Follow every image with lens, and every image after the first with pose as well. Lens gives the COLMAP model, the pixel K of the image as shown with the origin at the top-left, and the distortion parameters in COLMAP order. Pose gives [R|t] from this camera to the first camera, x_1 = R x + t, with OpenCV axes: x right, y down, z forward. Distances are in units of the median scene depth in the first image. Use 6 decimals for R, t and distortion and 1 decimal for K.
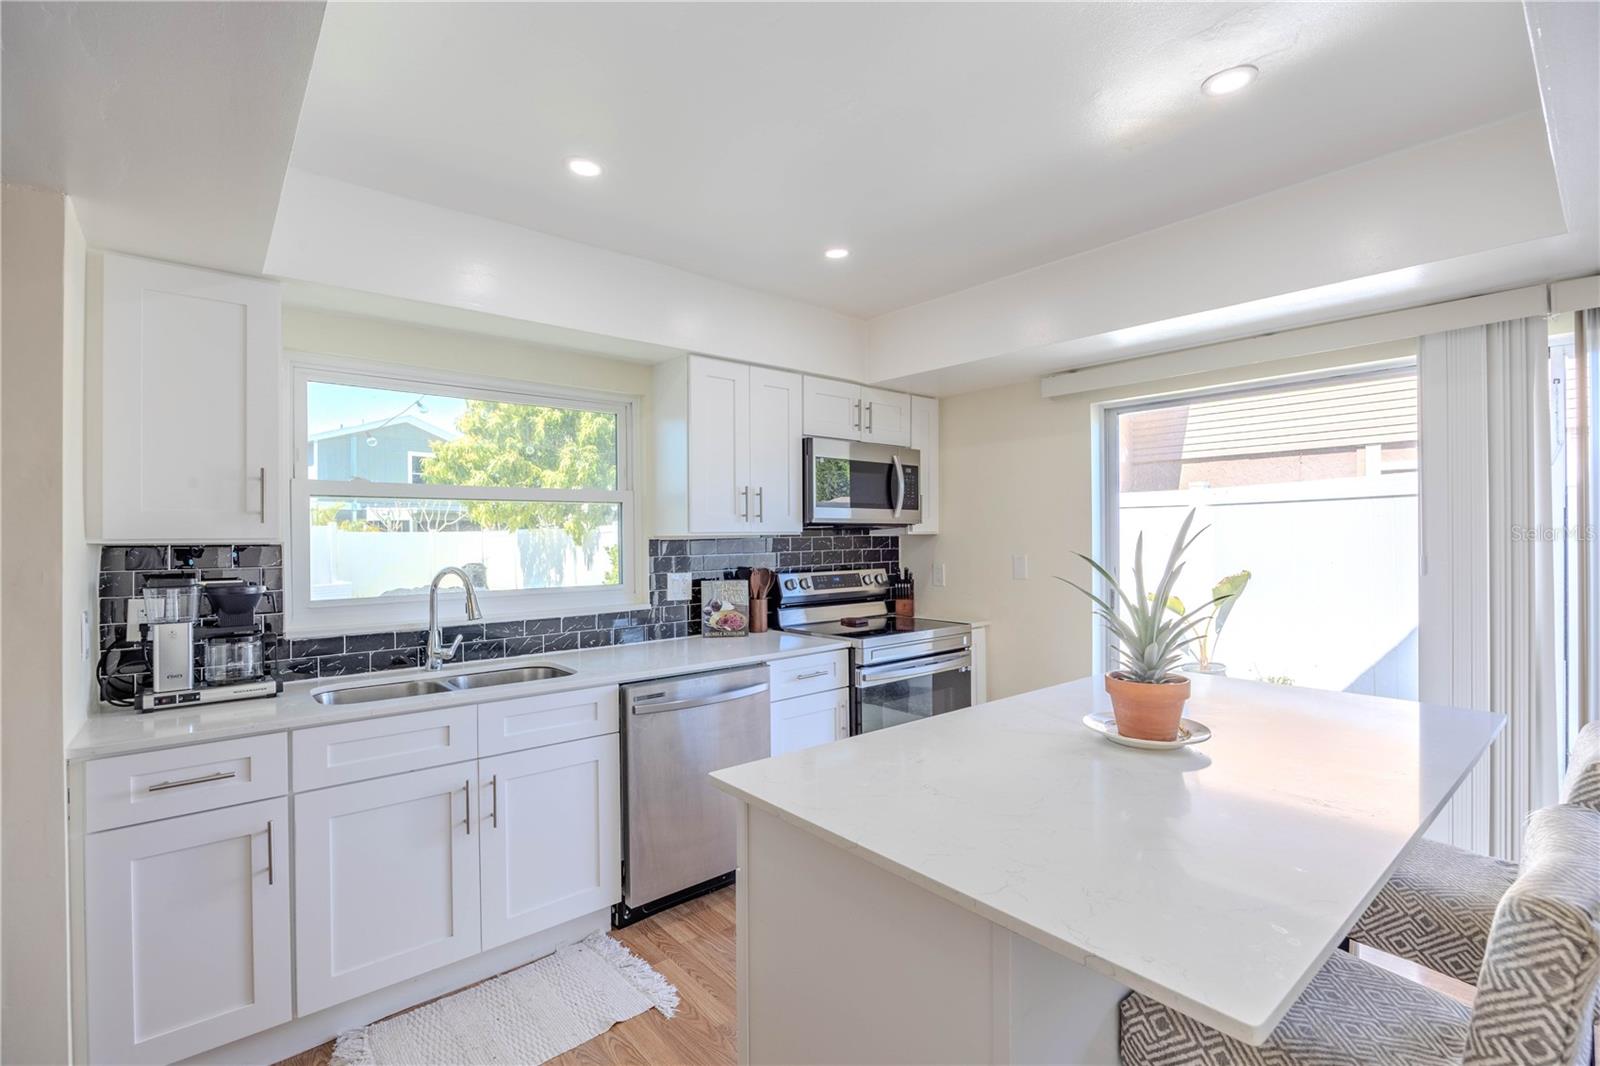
lens RADIAL K [[705.0, 0, 792.5], [0, 705.0, 540.8], [0, 0, 1]] dist [-0.011020, -0.000310]
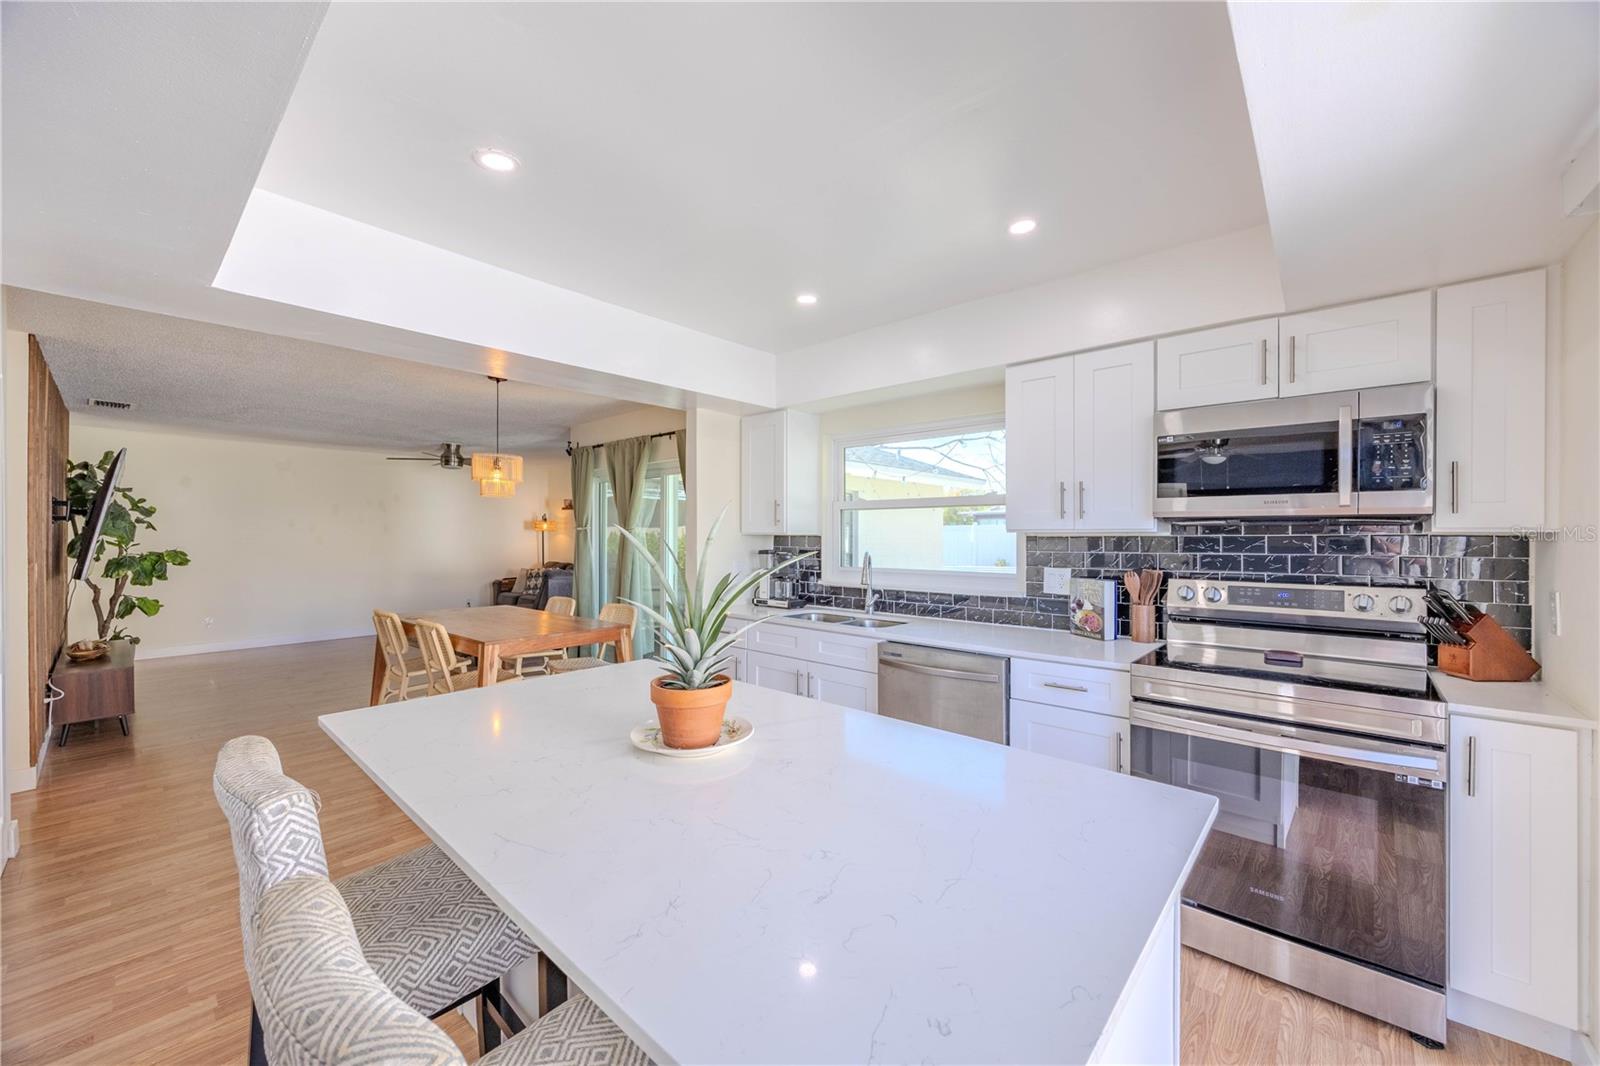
lens RADIAL K [[606.8, 0, 812.9], [0, 606.8, 531.7], [0, 0, 1]] dist [-0.003665, 0.000610]
pose [[0.157735, 0.007150, -0.987456, 0.659455], [-0.003144, 0.999972, 0.006739, -0.013166], [0.987476, 0.002042, 0.157753, 0.489243]]
